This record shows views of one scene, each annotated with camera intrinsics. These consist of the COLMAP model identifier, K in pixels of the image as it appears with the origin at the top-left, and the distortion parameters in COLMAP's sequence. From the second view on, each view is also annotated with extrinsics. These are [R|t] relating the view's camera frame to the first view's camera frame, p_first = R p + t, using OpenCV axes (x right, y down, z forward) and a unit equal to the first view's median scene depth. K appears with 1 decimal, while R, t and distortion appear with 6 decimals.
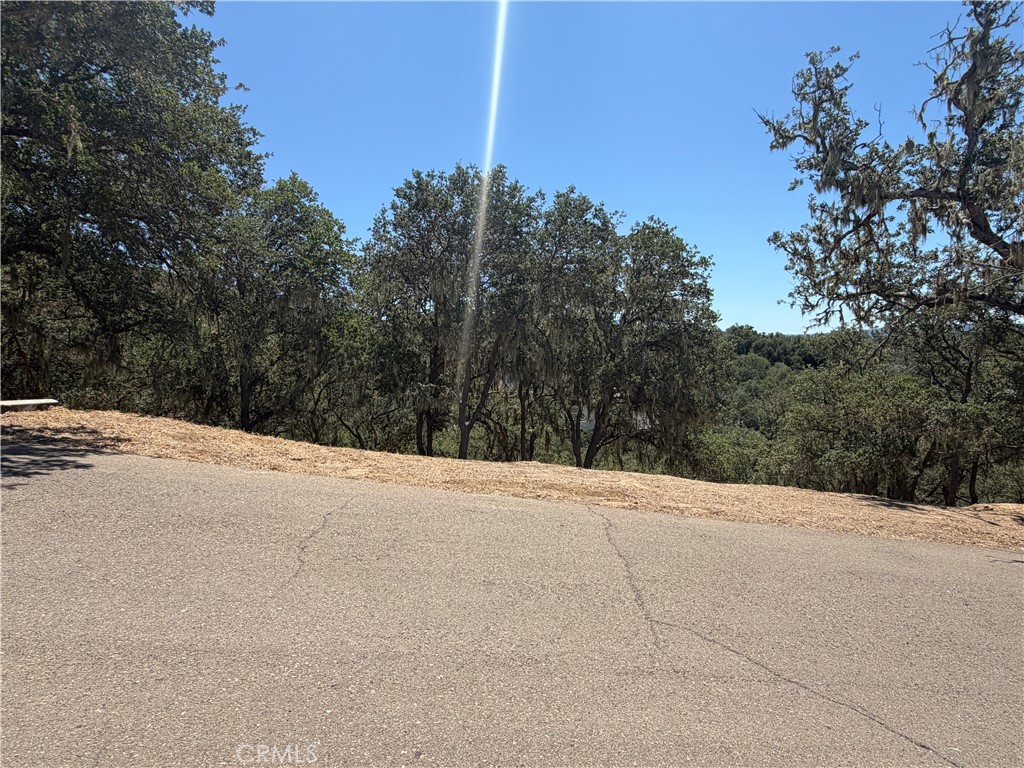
lens RADIAL K [[521.8, 0, 512.0], [0, 521.8, 384.0], [0, 0, 1]] dist [0.002756, 0.000266]
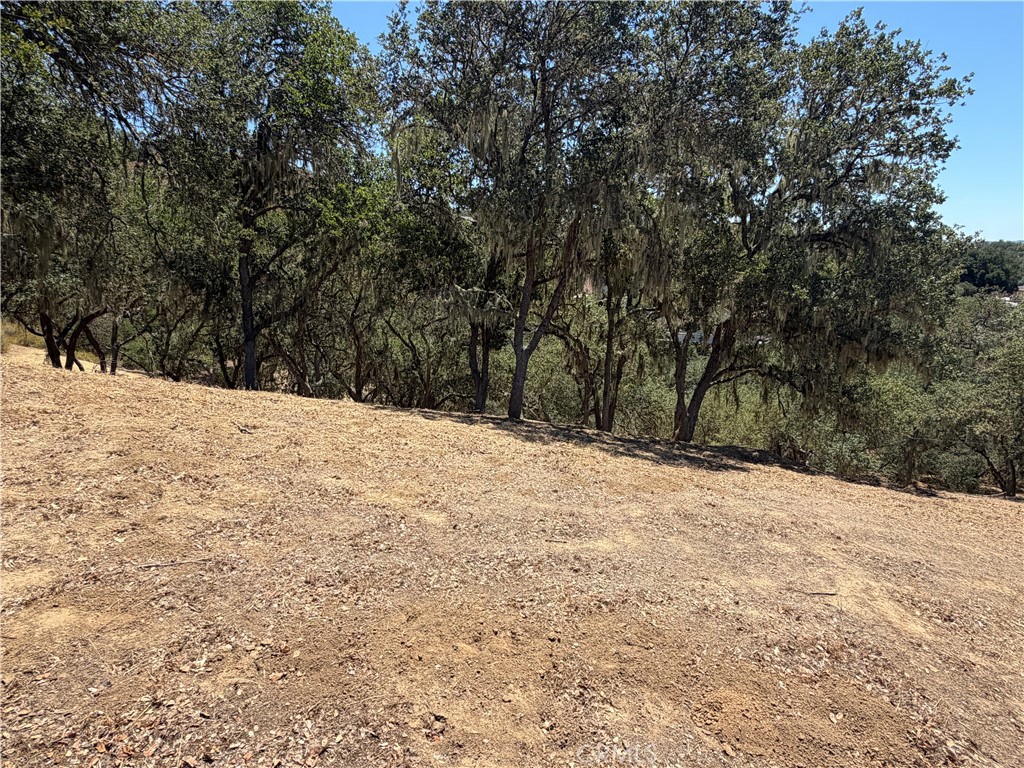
lens RADIAL K [[521.8, 0, 512.0], [0, 521.8, 384.0], [0, 0, 1]] dist [0.002756, 0.000266]
pose [[0.983405, 0.072212, -0.166433, 0.015337], [-0.039654, 0.980746, 0.191222, -0.008293], [0.177037, -0.181449, 0.967333, 0.289806]]
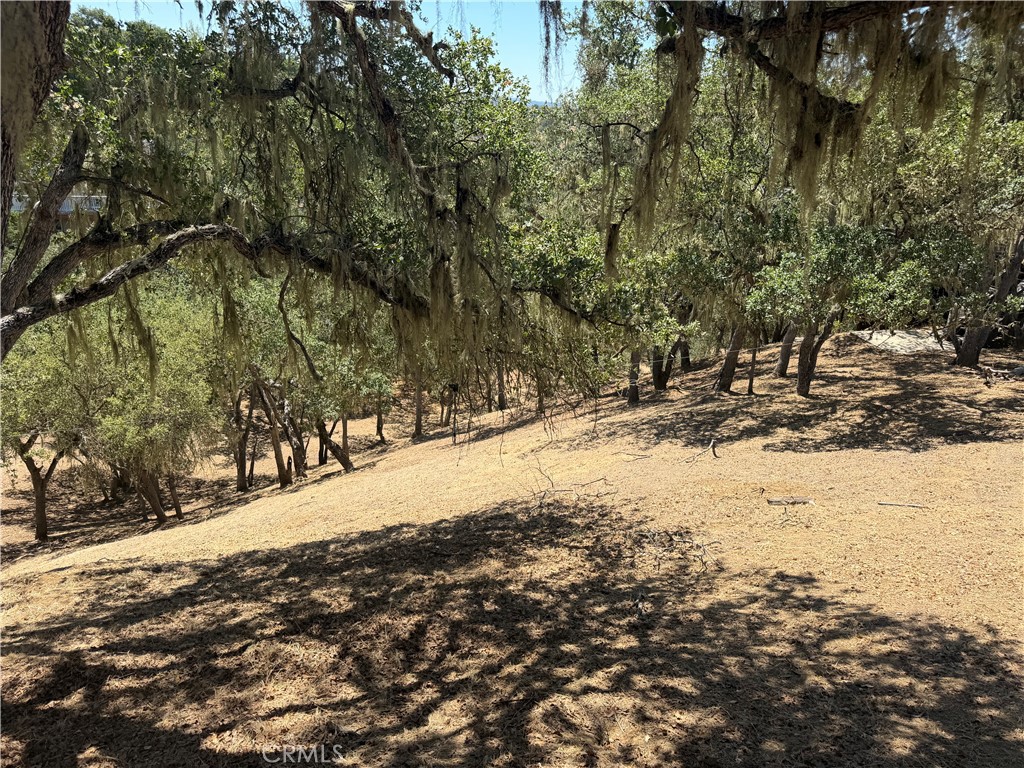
lens RADIAL K [[714.9, 0, 520.9], [0, 714.9, 382.1], [0, 0, 1]] dist [0.106060, -0.158012]
pose [[0.745889, -0.134025, 0.652447, 0.135992], [-0.070266, 0.958248, 0.277172, 0.068689], [-0.662354, -0.252584, 0.705329, 0.790670]]
